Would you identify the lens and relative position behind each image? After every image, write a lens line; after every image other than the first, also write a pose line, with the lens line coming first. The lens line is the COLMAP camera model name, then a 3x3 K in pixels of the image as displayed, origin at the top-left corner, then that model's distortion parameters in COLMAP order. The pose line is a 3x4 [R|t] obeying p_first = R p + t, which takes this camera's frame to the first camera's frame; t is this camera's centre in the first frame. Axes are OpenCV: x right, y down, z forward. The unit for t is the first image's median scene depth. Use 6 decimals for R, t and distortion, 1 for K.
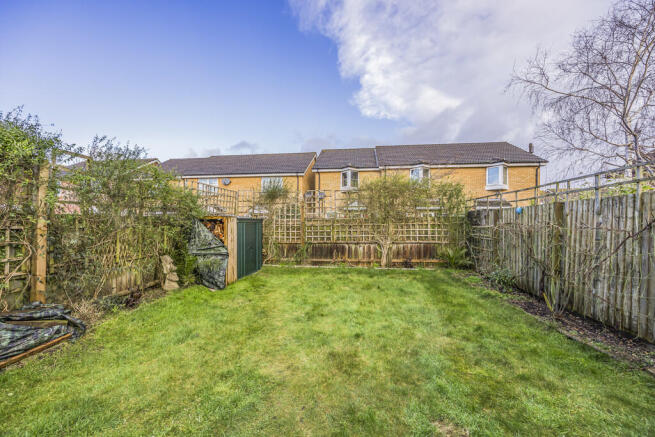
lens RADIAL K [[248.6, 0, 335.4], [0, 248.6, 219.3], [0, 0, 1]] dist [0.000764, -0.000151]
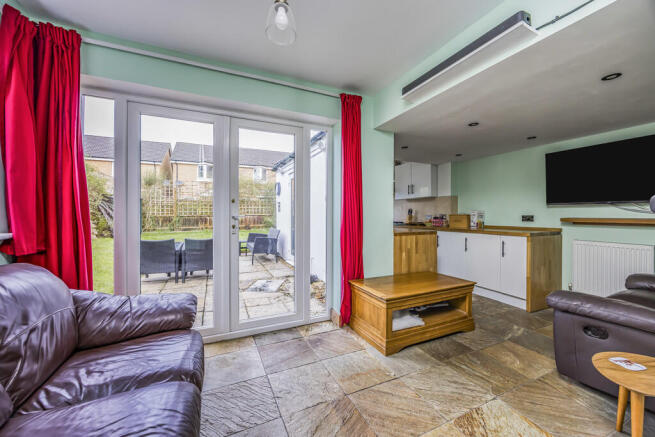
lens RADIAL K [[245.5, 0, 327.5], [0, 245.5, 218.5], [0, 0, 1]] dist [-0.000685, -0.000110]
pose [[0.854313, -0.011025, 0.519642, -0.117164], [-0.006993, 0.999441, 0.032702, 0.054883], [-0.519712, -0.031572, 0.853758, -0.718269]]
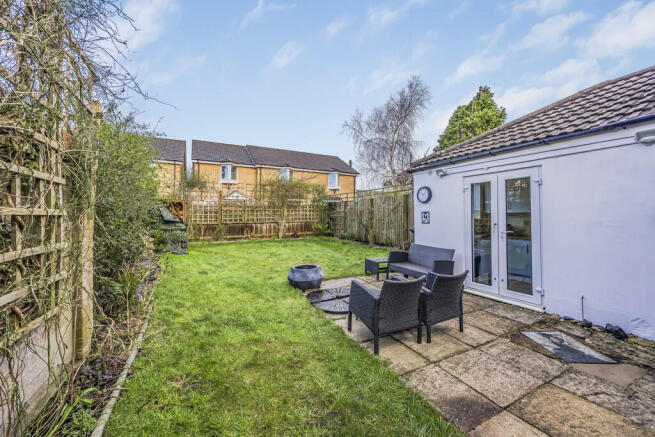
lens RADIAL K [[245.5, 0, 327.5], [0, 245.5, 218.5], [0, 0, 1]] dist [-0.000685, -0.000110]
pose [[0.822618, -0.009755, 0.568511, -0.392072], [-0.005846, 0.999655, 0.025613, 0.032807], [-0.568565, -0.024393, 0.822277, -0.344340]]
